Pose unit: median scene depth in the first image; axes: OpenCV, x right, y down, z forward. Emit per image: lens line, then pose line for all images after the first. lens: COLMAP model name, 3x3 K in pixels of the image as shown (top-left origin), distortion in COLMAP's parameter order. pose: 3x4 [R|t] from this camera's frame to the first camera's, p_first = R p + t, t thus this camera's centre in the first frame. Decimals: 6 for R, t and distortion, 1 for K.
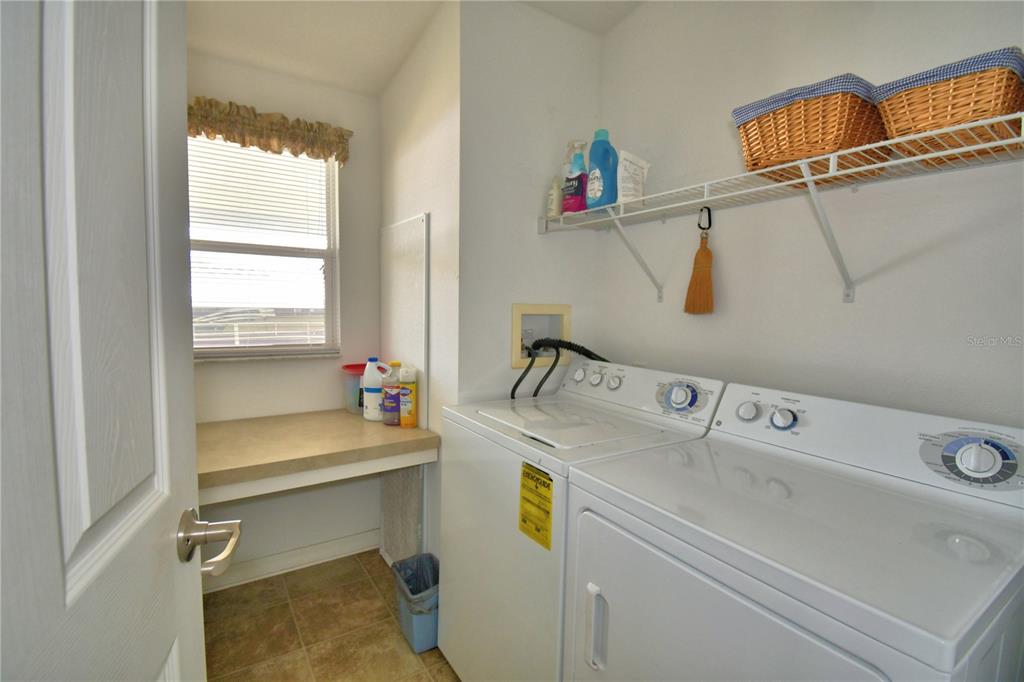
lens RADIAL K [[450.4, 0, 515.1], [0, 450.4, 334.7], [0, 0, 1]] dist [0.003563, -0.017288]
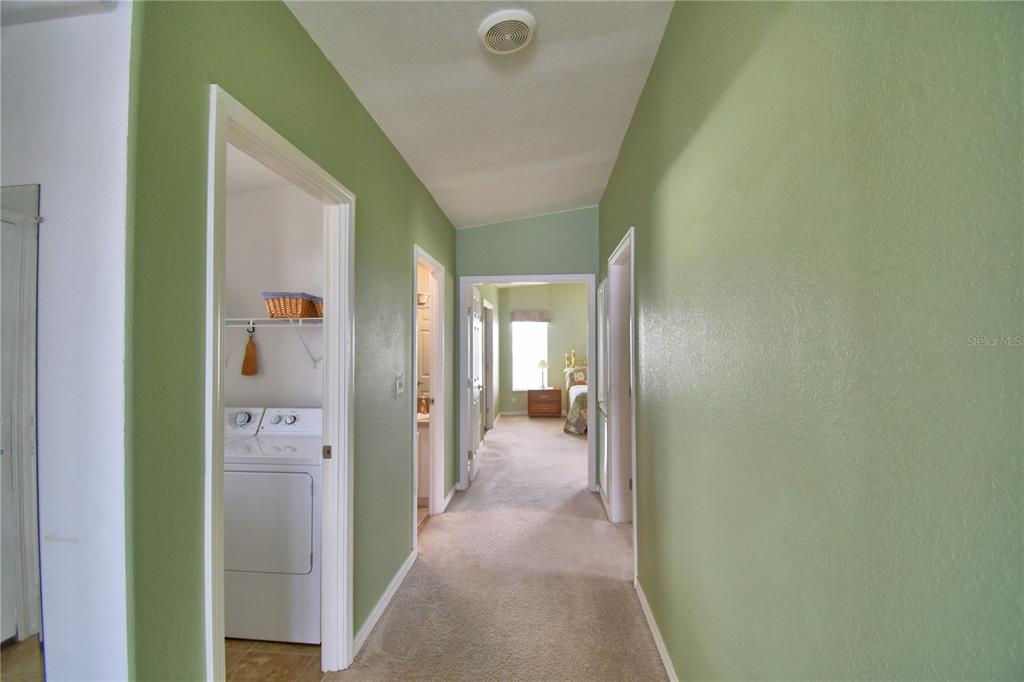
lens RADIAL K [[450.4, 0, 515.2], [0, 450.4, 340.3], [0, 0, 1]] dist [0.003563, -0.017288]
pose [[0.600510, -0.014395, 0.799488, -0.518646], [0.064372, 0.997463, -0.030391, -0.073749], [-0.797022, 0.069715, 0.599913, -1.241882]]
